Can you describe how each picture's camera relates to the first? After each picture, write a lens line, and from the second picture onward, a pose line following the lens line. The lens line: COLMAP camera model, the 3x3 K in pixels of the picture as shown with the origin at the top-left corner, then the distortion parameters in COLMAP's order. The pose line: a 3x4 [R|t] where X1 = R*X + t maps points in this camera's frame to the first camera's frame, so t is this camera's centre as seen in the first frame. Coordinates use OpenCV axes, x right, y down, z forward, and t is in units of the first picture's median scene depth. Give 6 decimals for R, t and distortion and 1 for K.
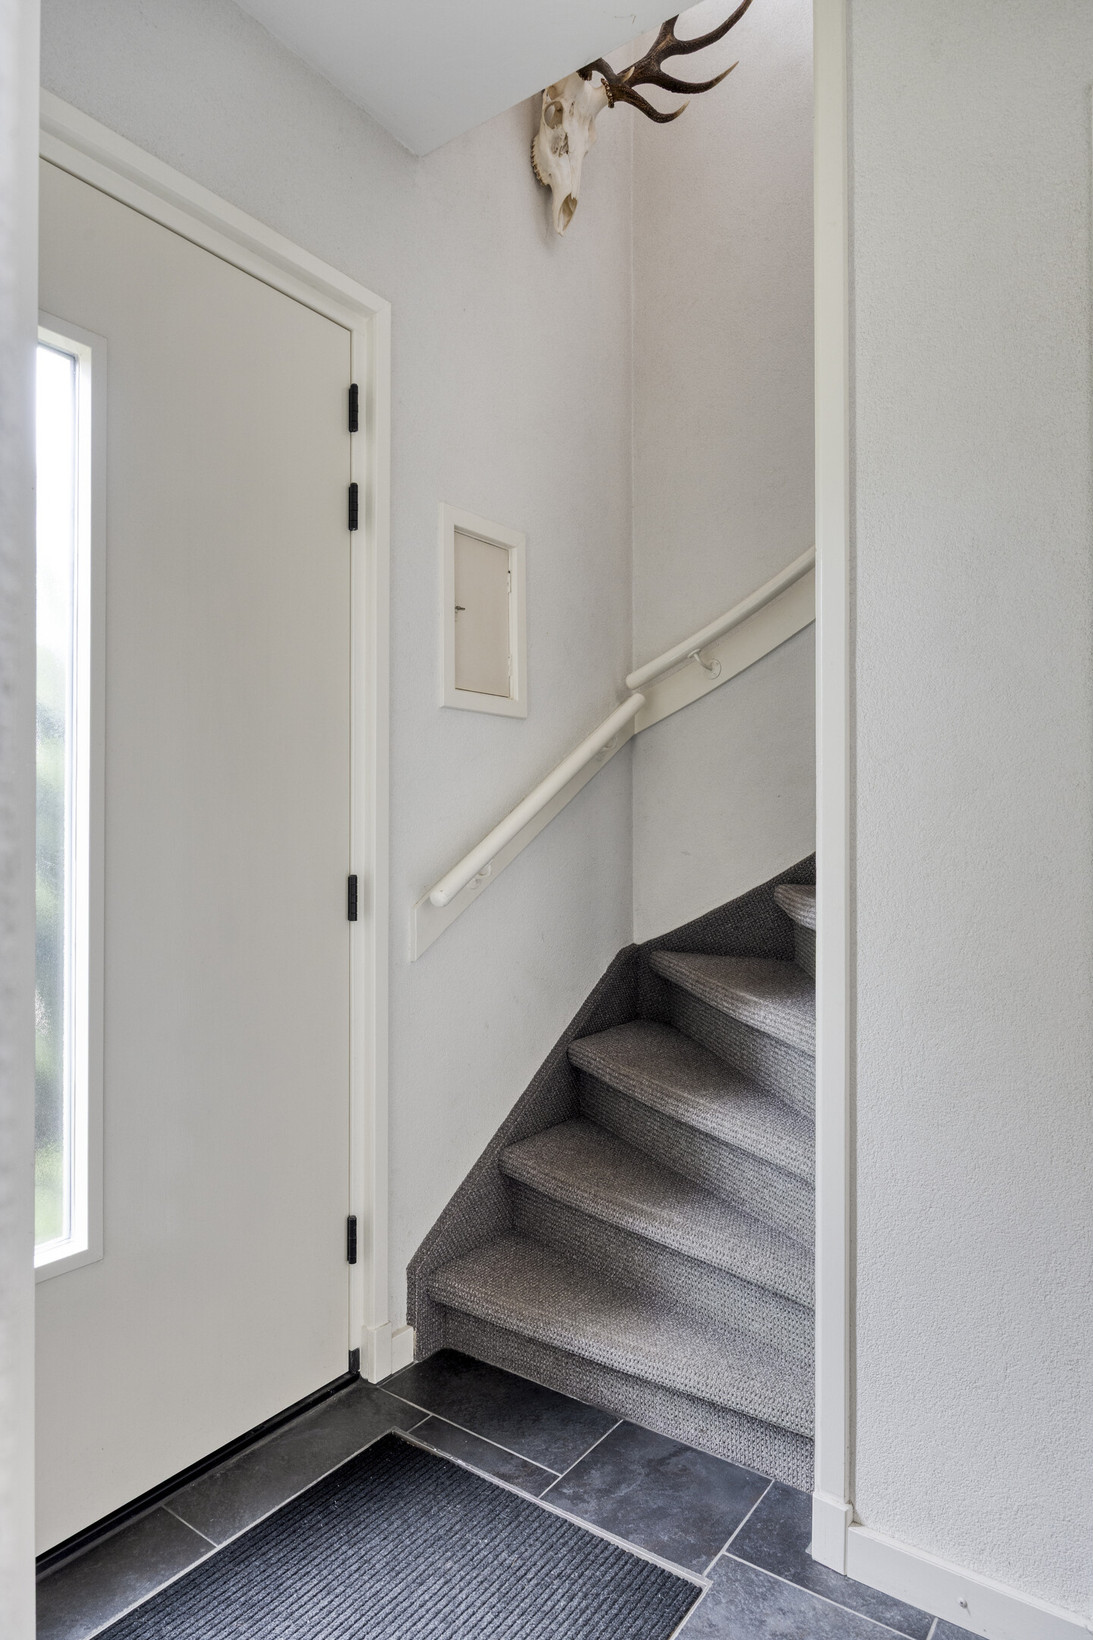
lens RADIAL K [[962.2, 0, 548.2], [0, 962.2, 820.1], [0, 0, 1]] dist [-0.007891, -0.000510]
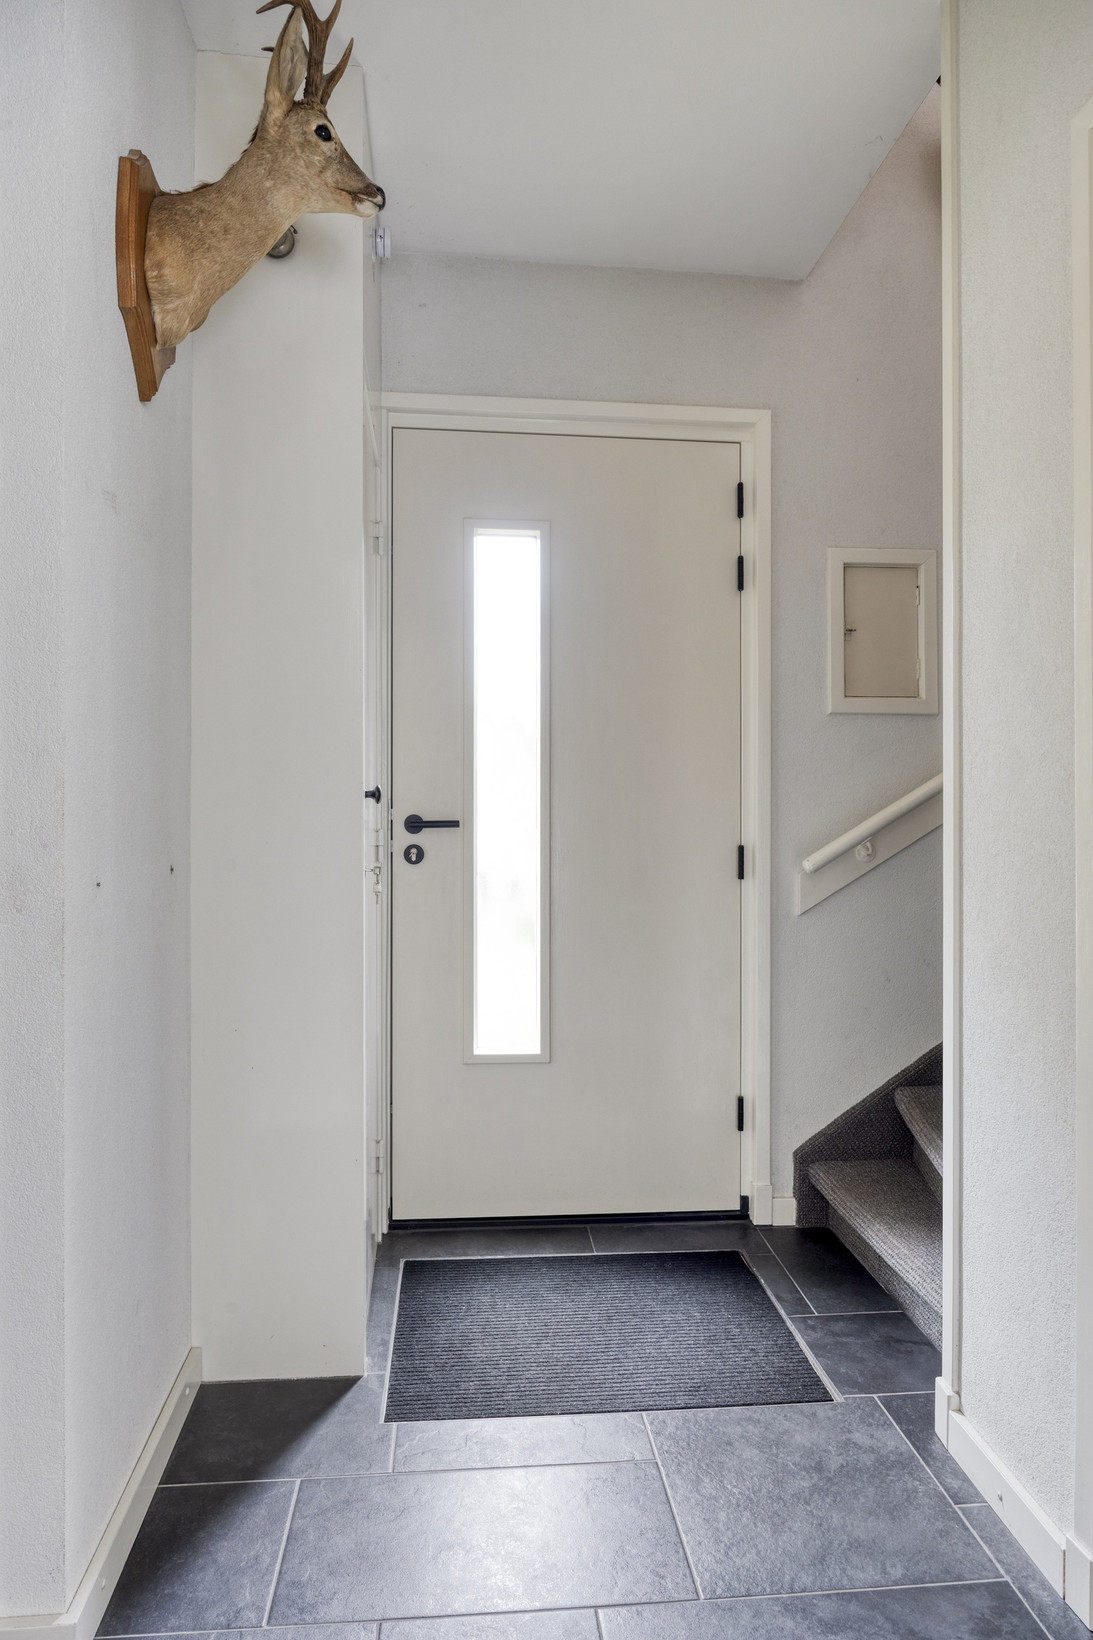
lens RADIAL K [[962.2, 0, 542.3], [0, 962.2, 814.9], [0, 0, 1]] dist [-0.007891, -0.000510]
pose [[0.658803, 0.010425, -0.752243, 0.631581], [-0.000537, 0.999910, 0.013388, -0.003705], [0.752315, -0.008416, 0.658749, -0.104138]]
